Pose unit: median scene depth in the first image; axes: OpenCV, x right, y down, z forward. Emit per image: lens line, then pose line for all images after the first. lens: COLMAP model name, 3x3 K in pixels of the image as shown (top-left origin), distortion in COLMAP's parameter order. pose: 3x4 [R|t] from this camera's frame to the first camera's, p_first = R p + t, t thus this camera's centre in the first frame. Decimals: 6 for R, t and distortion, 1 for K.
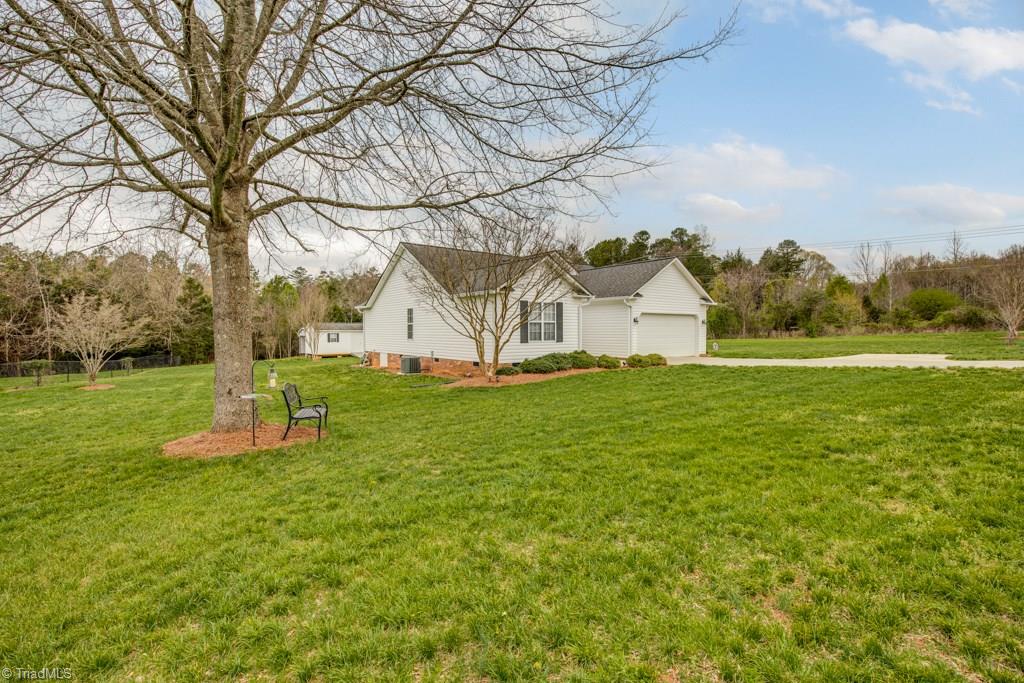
lens RADIAL K [[471.4, 0, 504.1], [0, 471.4, 340.7], [0, 0, 1]] dist [-0.015941, 0.001135]
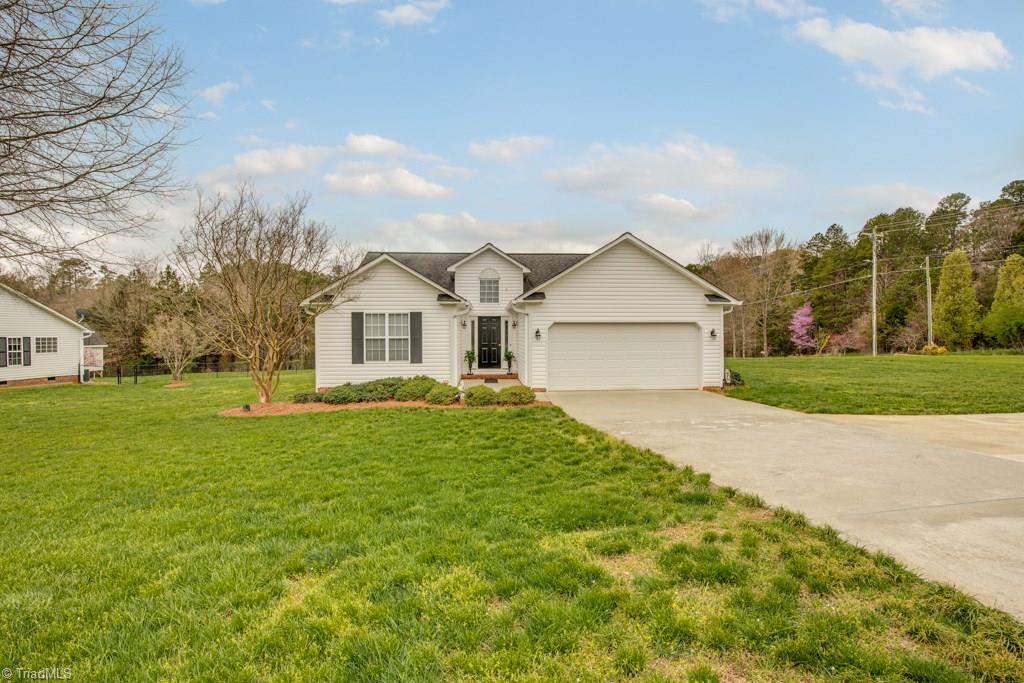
lens RADIAL K [[471.4, 0, 511.9], [0, 471.4, 339.4], [0, 0, 1]] dist [-0.015941, 0.001135]
pose [[0.832607, 0.001738, -0.553861, 0.677121], [-0.011319, 0.999840, -0.013879, -0.026665], [0.553748, 0.017825, 0.832493, 0.443693]]
